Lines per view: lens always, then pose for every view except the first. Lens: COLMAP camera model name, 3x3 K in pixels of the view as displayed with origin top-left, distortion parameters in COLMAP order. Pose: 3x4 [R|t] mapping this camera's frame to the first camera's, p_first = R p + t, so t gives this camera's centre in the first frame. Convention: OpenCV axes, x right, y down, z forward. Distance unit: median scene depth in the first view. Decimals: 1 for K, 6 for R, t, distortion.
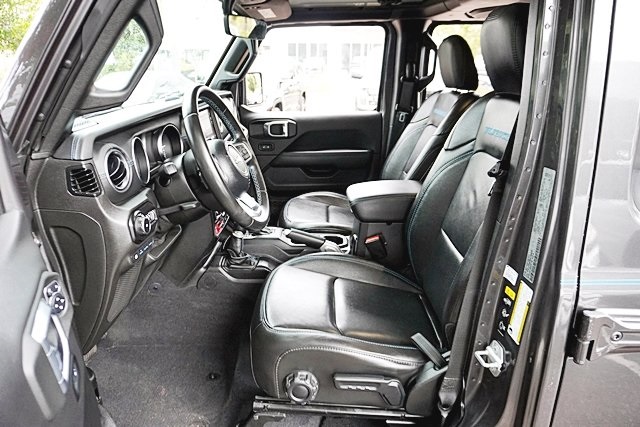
lens RADIAL K [[430.1, 0, 320.0], [0, 430.1, 213.5], [0, 0, 1]] dist [-0.047110, 0.035240]
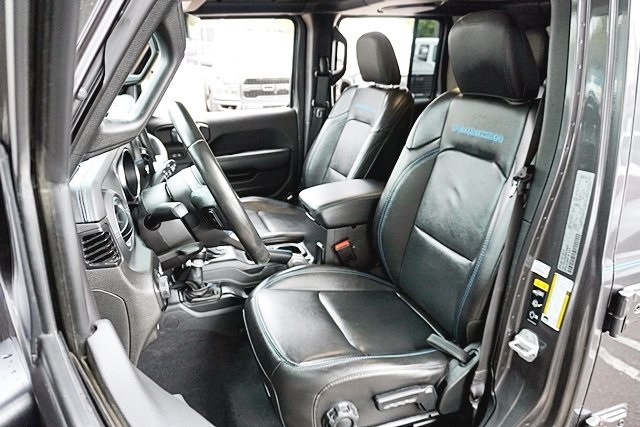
lens RADIAL K [[430.1, 0, 320.0], [0, 430.1, 213.5], [0, 0, 1]] dist [-0.047110, 0.035240]
pose [[0.934037, -0.134824, 0.330752, -0.264807], [0.123759, 0.990820, 0.054394, -0.078532], [-0.335049, -0.009873, 0.942149, 0.106813]]
